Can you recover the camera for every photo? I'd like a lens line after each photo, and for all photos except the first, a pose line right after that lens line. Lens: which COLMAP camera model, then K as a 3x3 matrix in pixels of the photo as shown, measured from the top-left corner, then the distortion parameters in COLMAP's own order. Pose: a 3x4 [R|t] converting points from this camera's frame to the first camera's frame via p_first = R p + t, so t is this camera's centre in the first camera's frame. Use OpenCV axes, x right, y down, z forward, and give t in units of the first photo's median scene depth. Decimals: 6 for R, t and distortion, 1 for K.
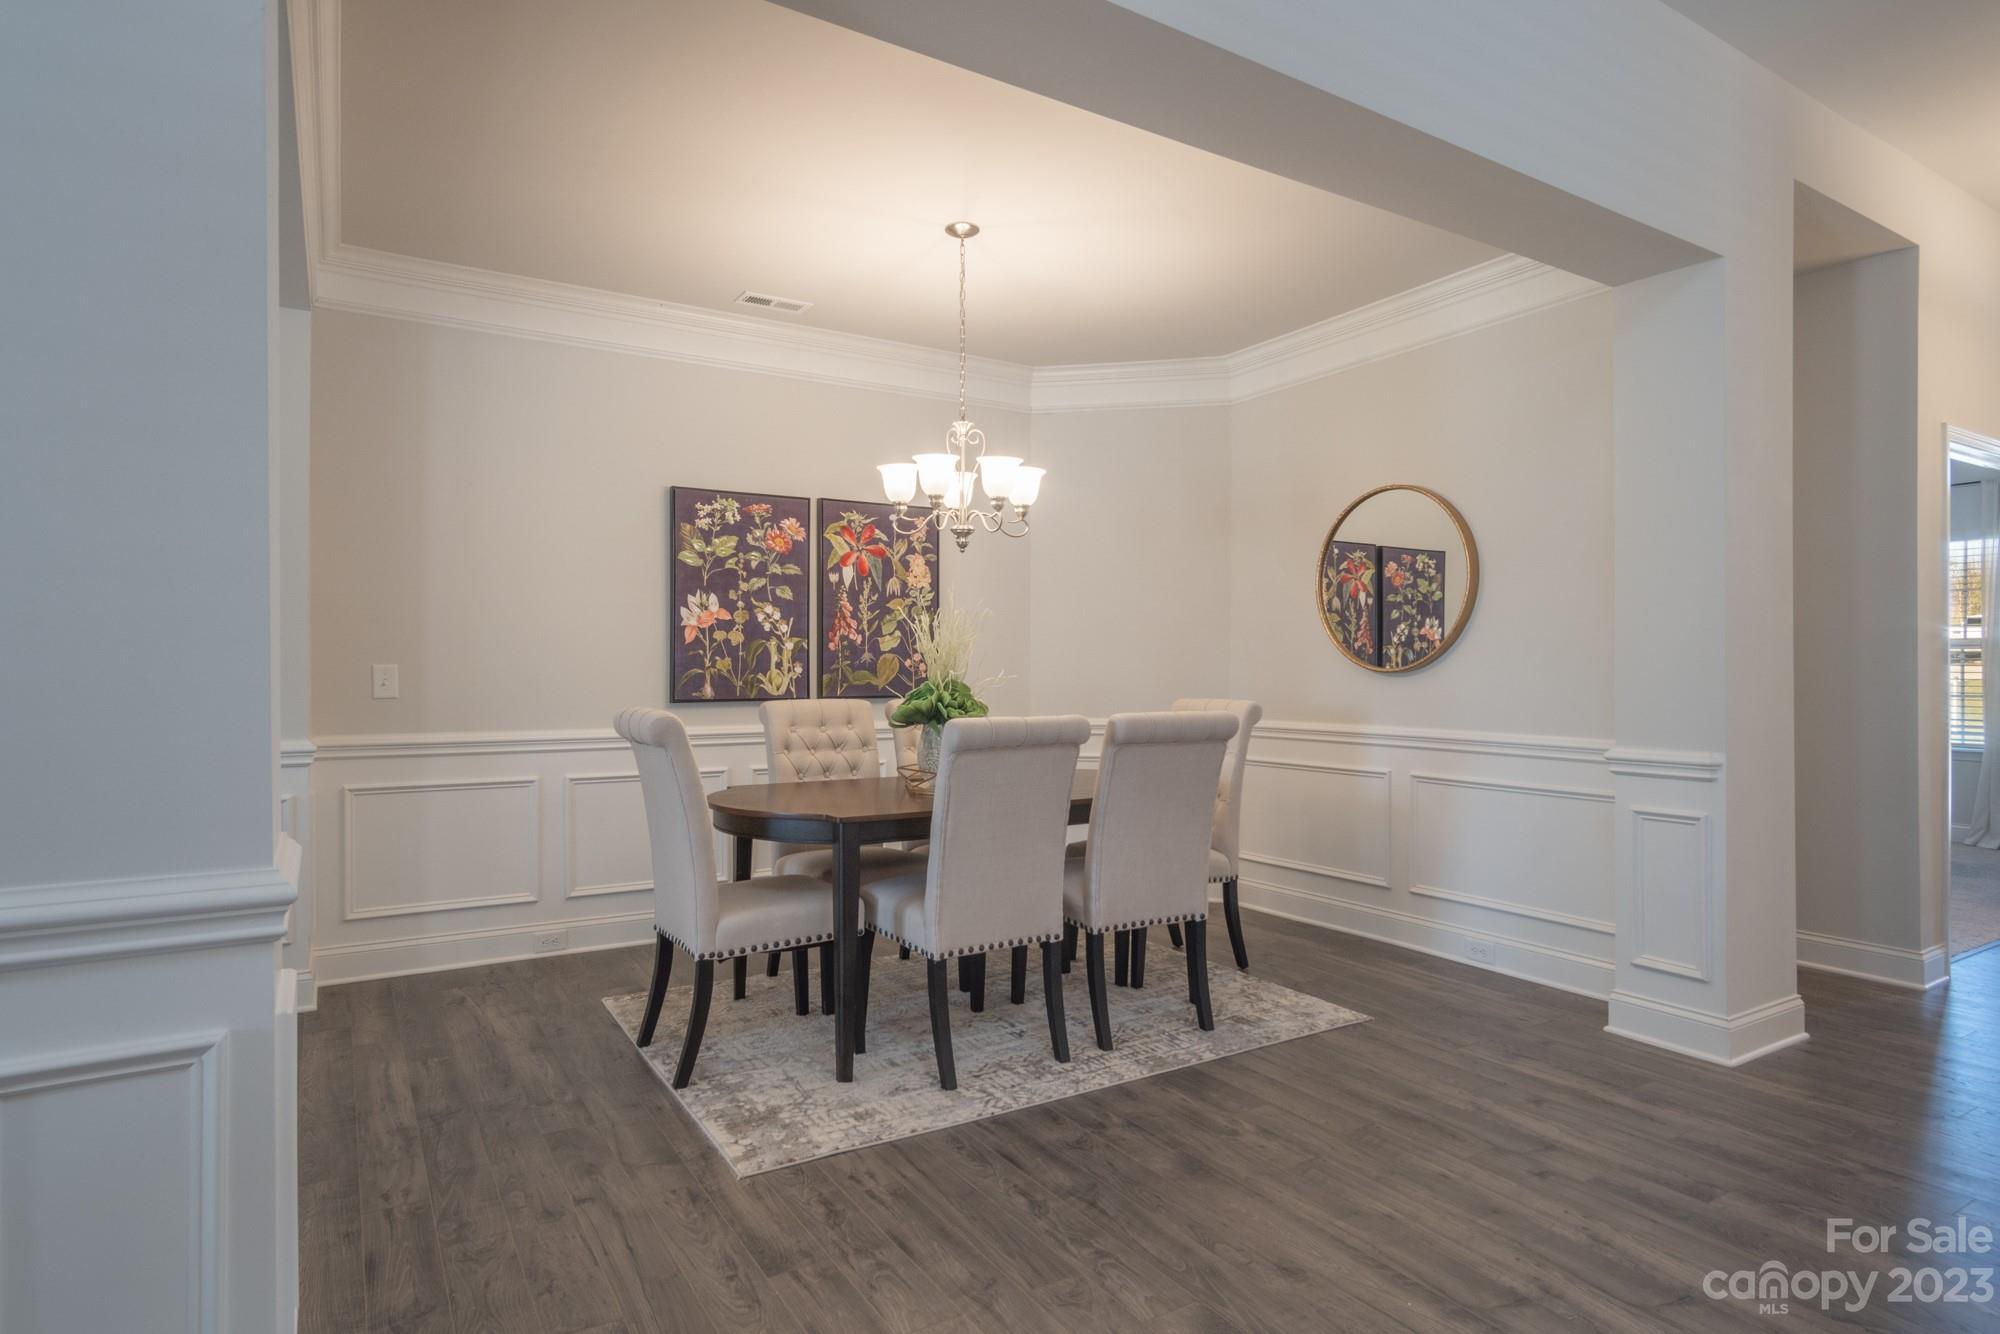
lens RADIAL K [[1070.9, 0, 990.4], [0, 1070.9, 671.9], [0, 0, 1]] dist [-0.009335, 0.001660]
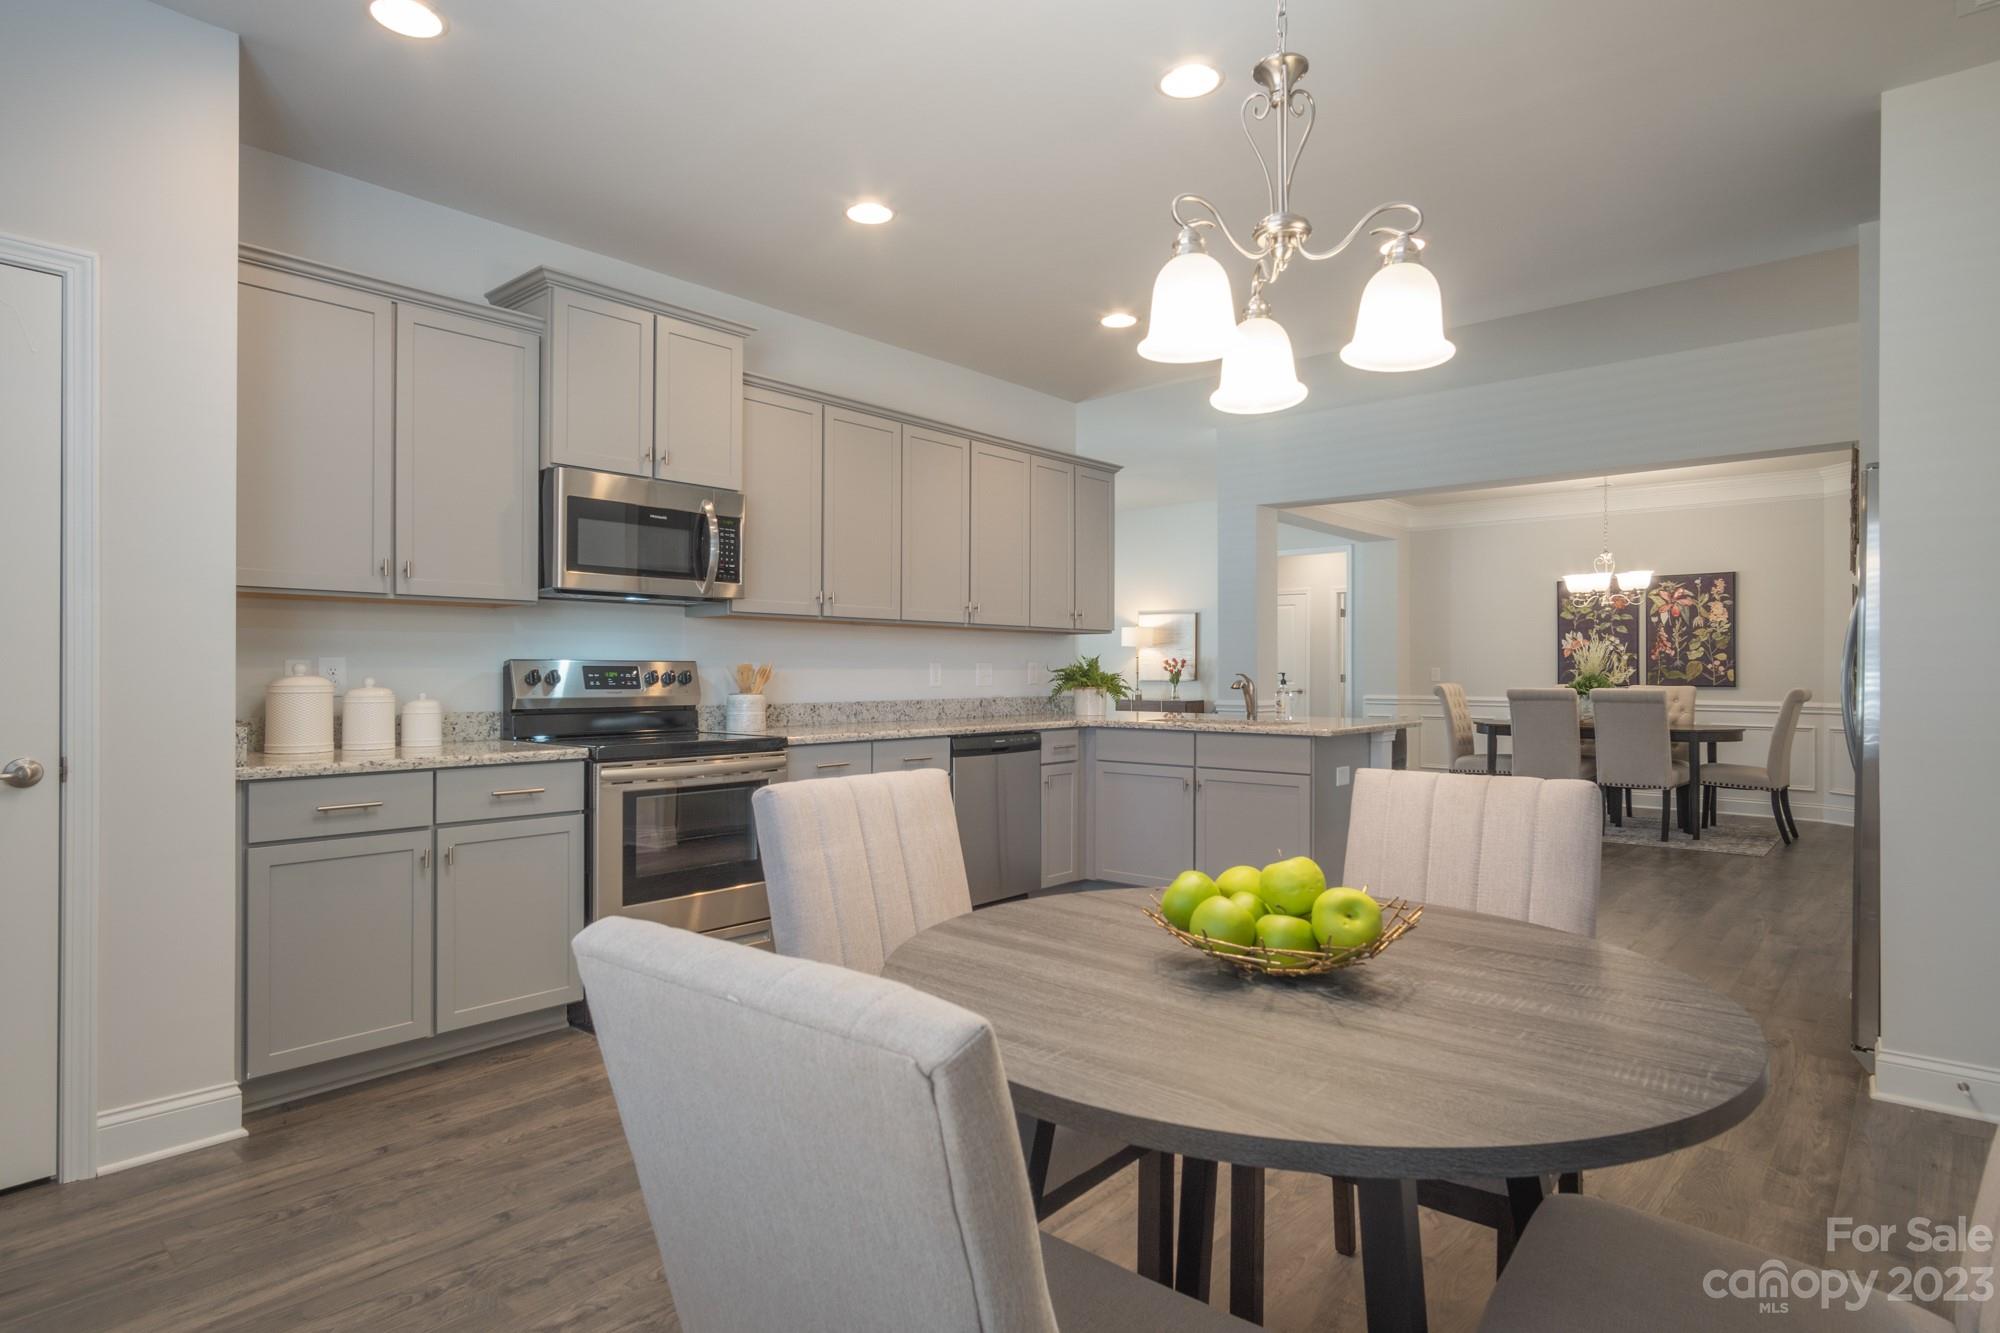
lens RADIAL K [[1070.9, 0, 990.4], [0, 1070.9, 671.4], [0, 0, 1]] dist [-0.009335, 0.001660]
pose [[0.292281, 0.001599, -0.956331, 1.315514], [-0.003963, 0.999992, 0.000461, 0.003633], [0.956324, 0.003656, 0.292285, -0.631500]]
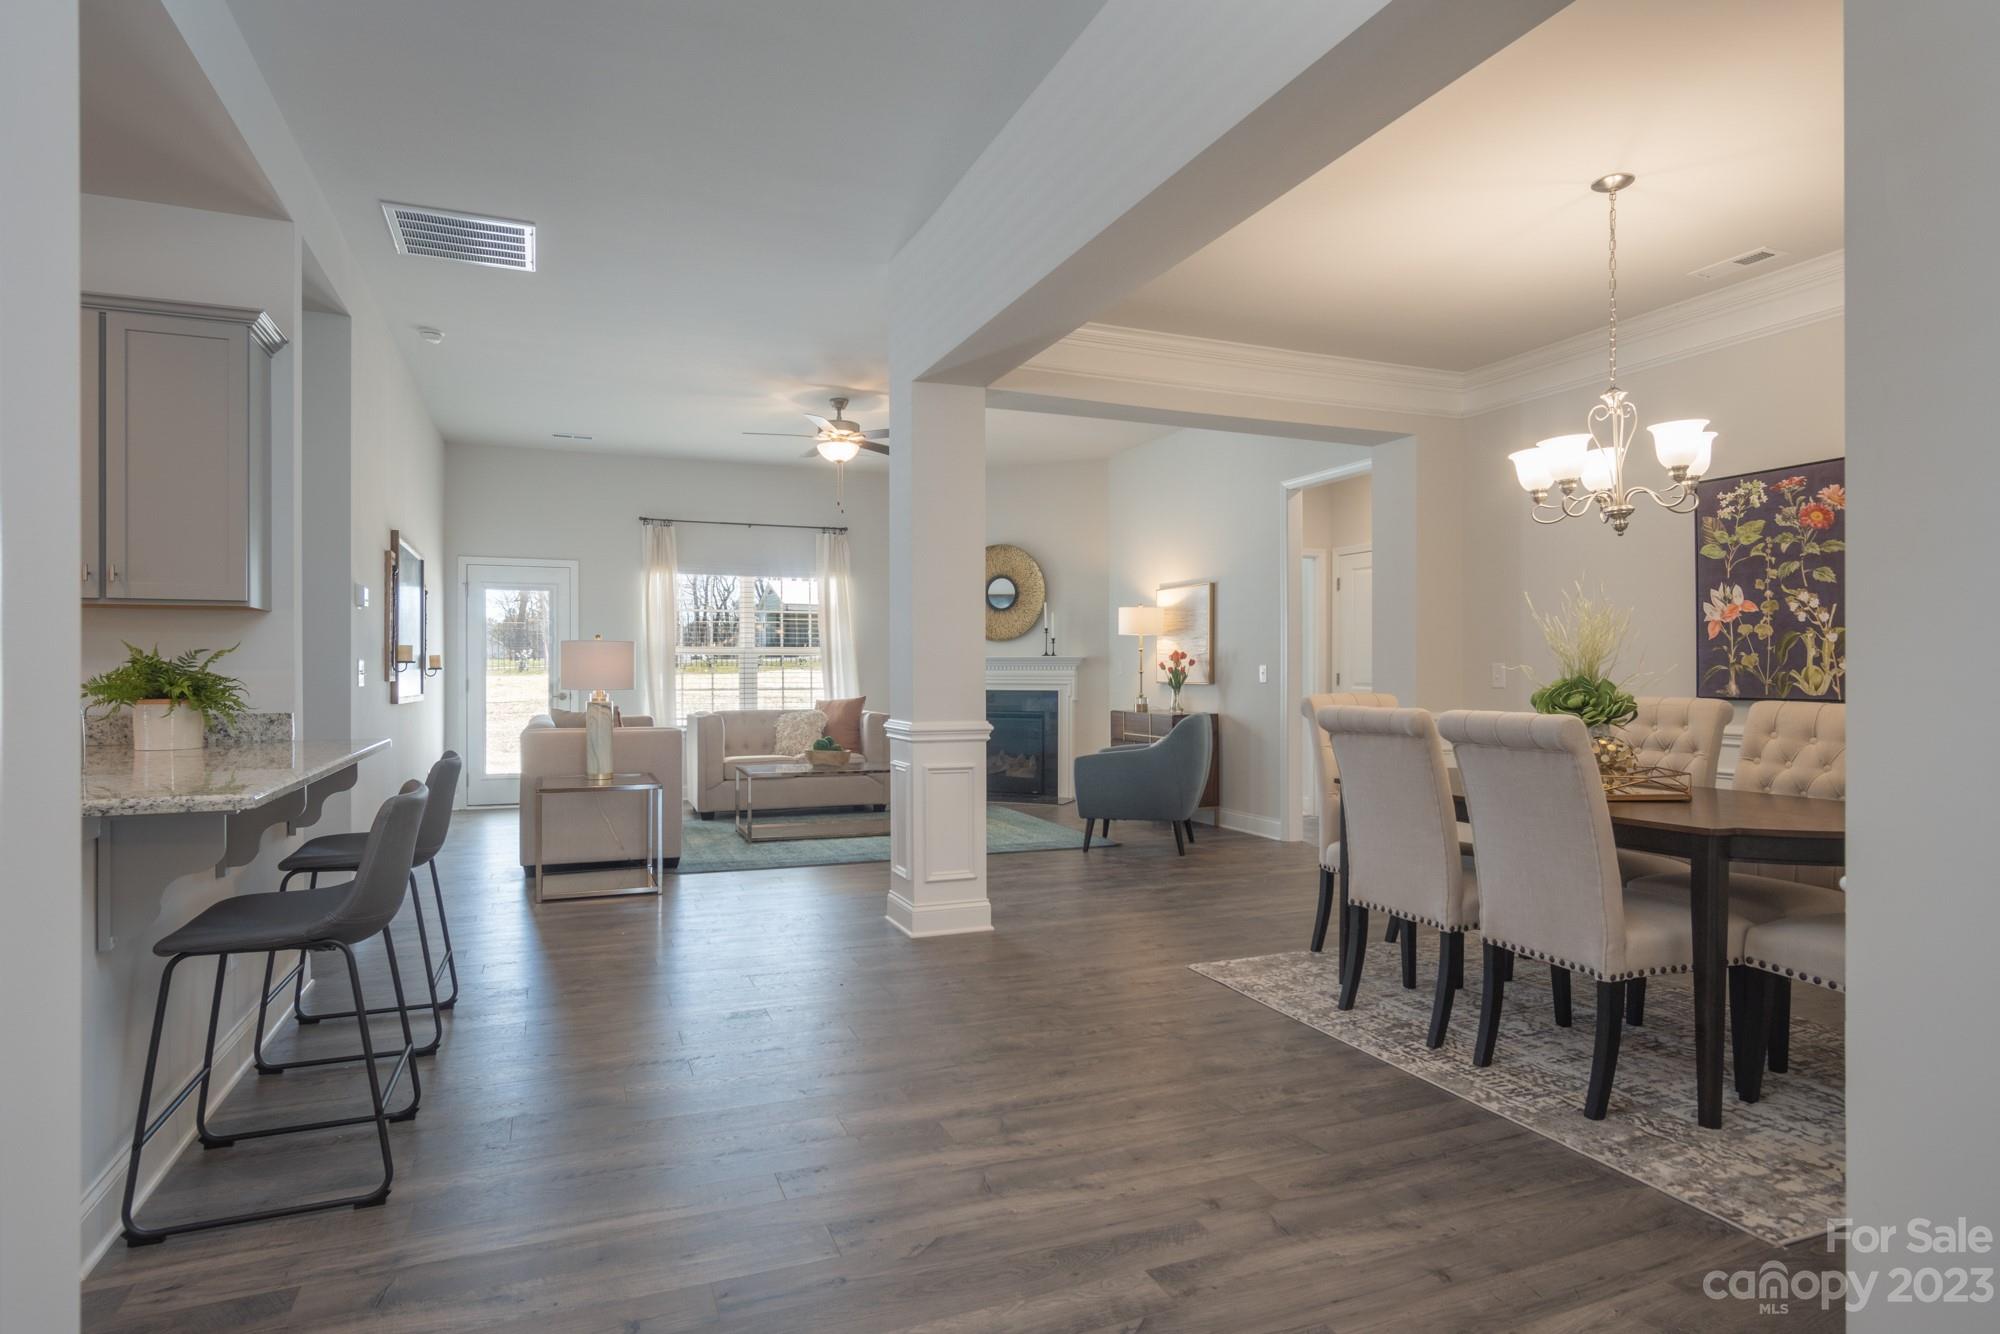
lens RADIAL K [[1070.9, 0, 990.4], [0, 1070.9, 671.9], [0, 0, 1]] dist [-0.009335, 0.001660]
pose [[-0.163084, 0.002042, -0.986610, 0.765442], [-0.001604, 0.999996, 0.002335, 0.001841], [0.986611, 0.001963, -0.163080, 0.498918]]
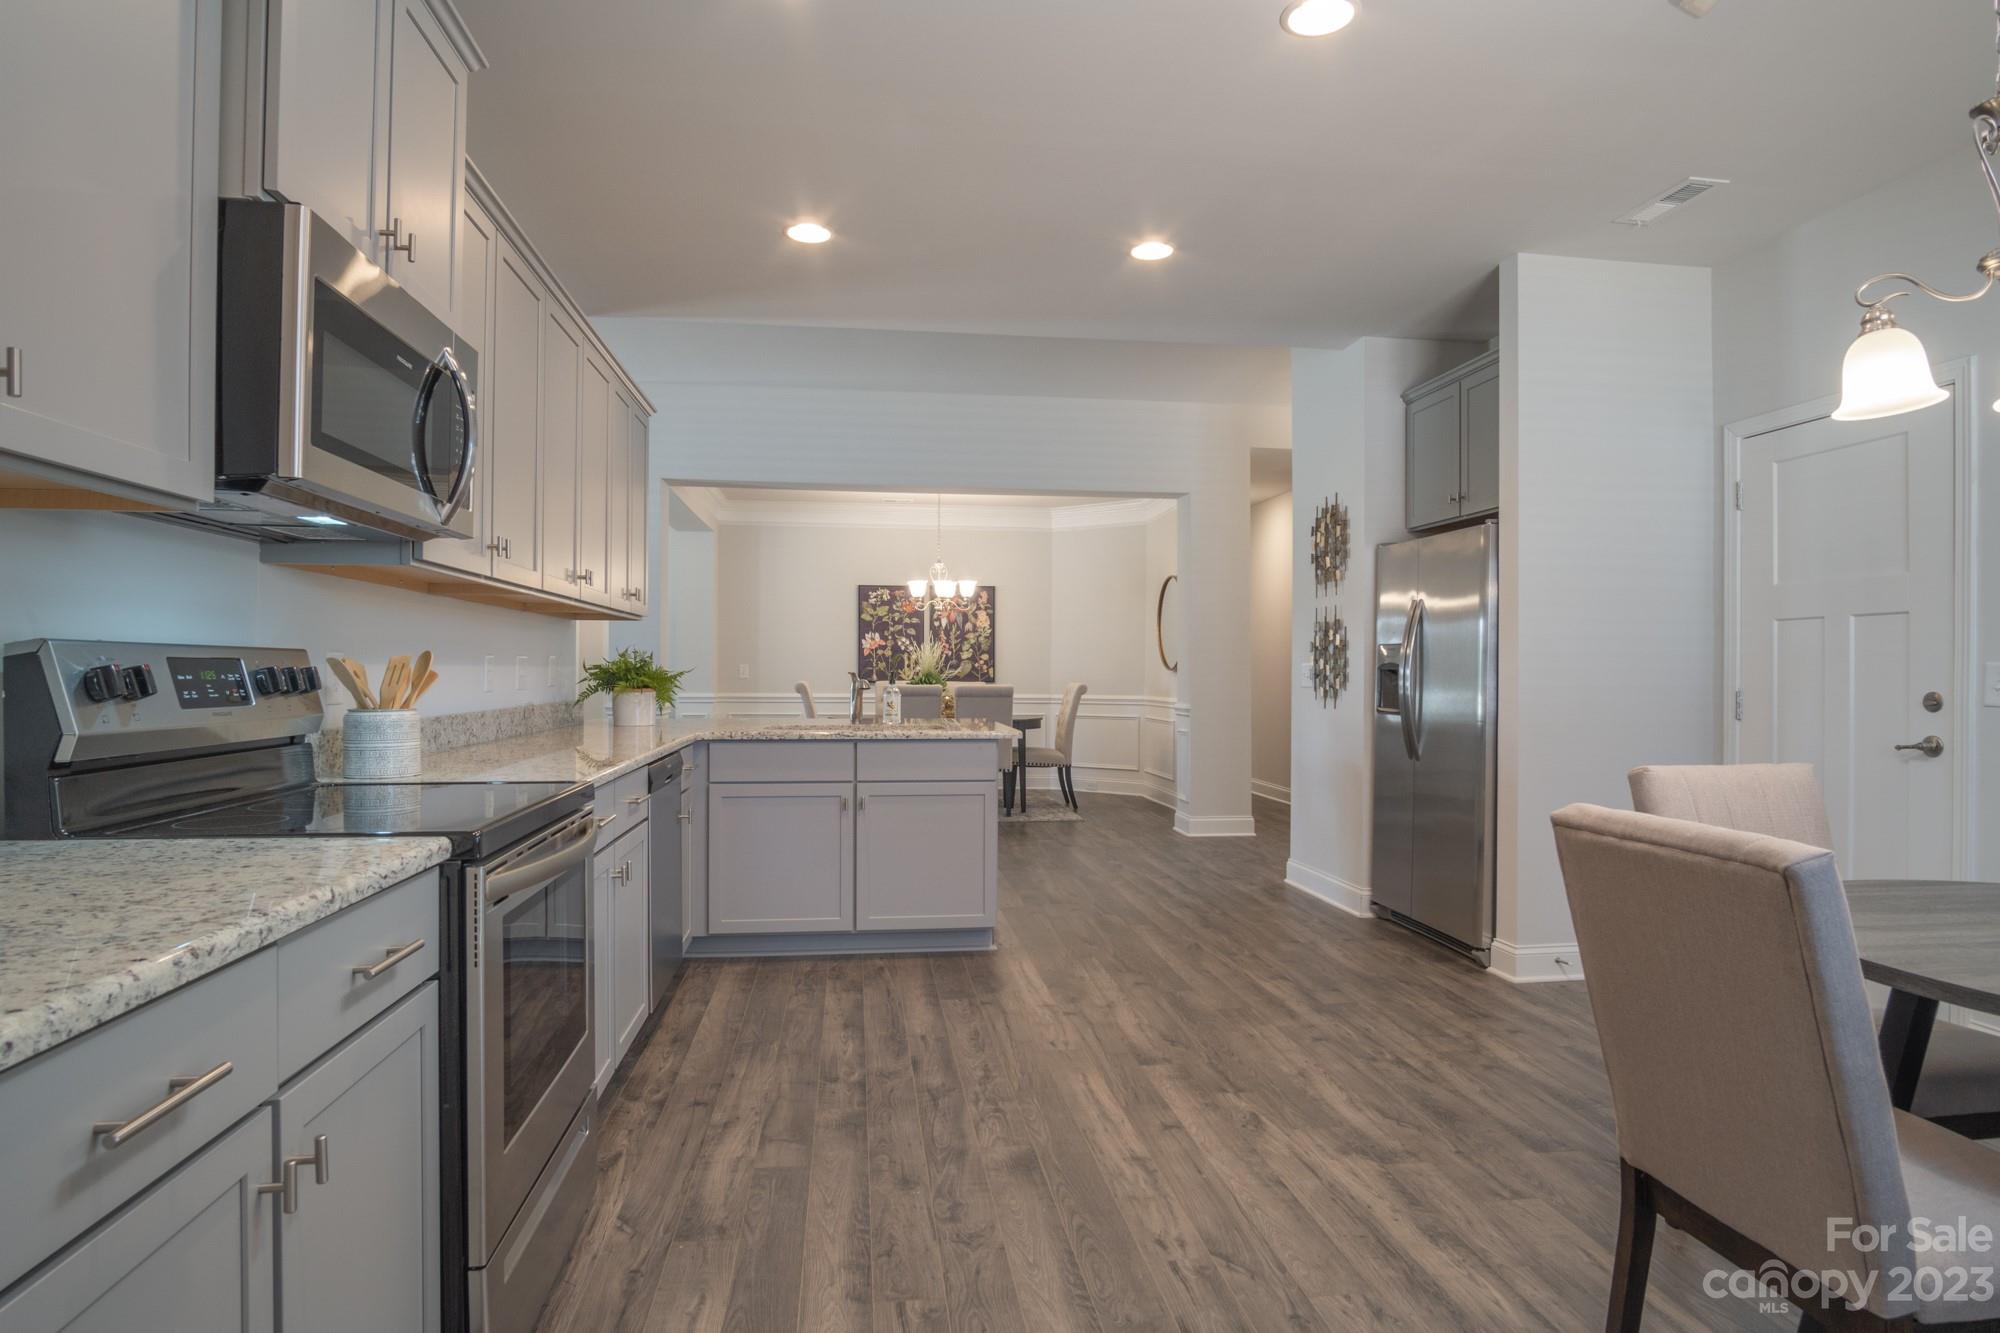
lens RADIAL K [[1083.2, 0, 960.1], [0, 1083.2, 672.7], [0, 0, 1]] dist [-0.005225, 0.000346]
pose [[0.896277, 0.007258, -0.443436, 0.864352], [-0.007521, 0.999971, 0.001166, 0.004159], [0.443432, 0.002290, 0.896305, -0.896890]]
